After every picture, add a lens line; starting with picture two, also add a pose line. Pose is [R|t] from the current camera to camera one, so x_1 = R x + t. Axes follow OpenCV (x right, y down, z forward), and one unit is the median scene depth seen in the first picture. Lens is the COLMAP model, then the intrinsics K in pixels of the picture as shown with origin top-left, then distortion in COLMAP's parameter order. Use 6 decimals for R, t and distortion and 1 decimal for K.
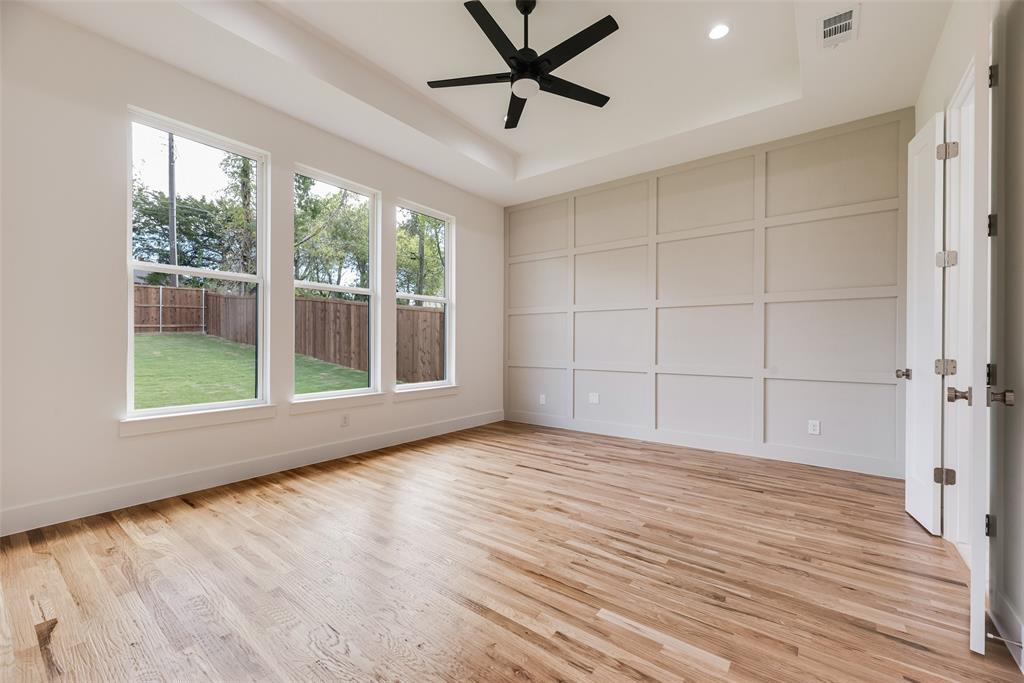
lens RADIAL K [[414.2, 0, 513.7], [0, 414.2, 346.1], [0, 0, 1]] dist [0.007886, -0.000155]
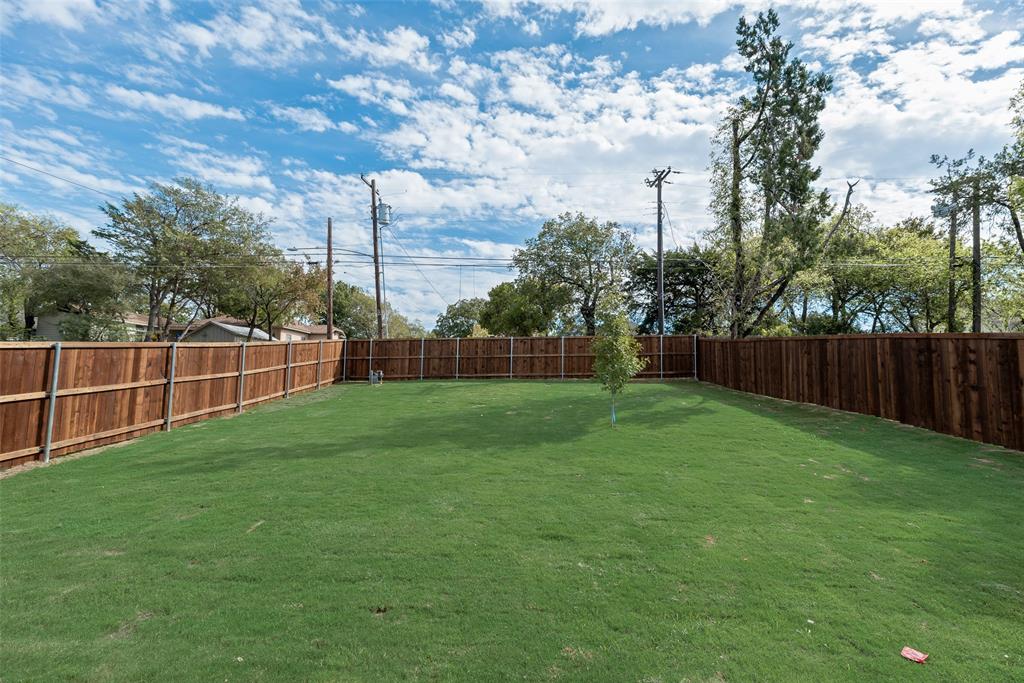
lens RADIAL K [[414.2, 0, 513.7], [0, 414.2, 346.1], [0, 0, 1]] dist [0.007886, -0.000155]
pose [[0.596172, -0.064467, -0.800265, -0.218799], [-0.007681, 0.996267, -0.085978, -0.022555], [0.802820, 0.057404, 0.593451, 0.065232]]
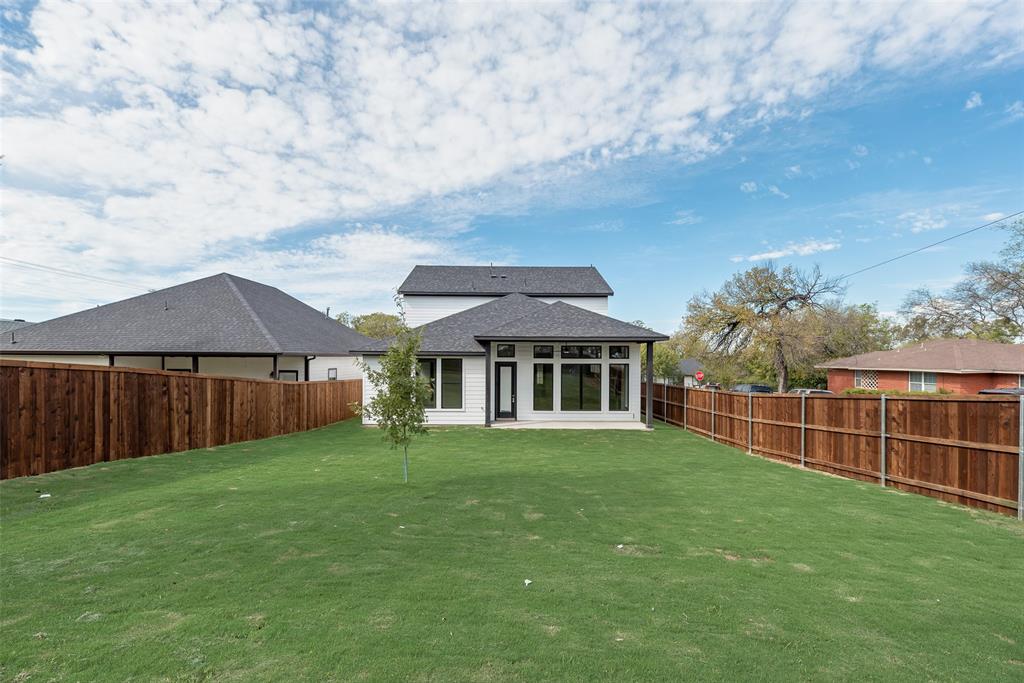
lens RADIAL K [[414.2, 0, 513.7], [0, 414.2, 346.1], [0, 0, 1]] dist [0.007886, -0.000155]
pose [[-0.599838, 0.003960, 0.800112, -0.977090], [-0.015376, 0.999746, -0.016476, -0.105590], [-0.799974, -0.022186, -0.599625, 0.643310]]
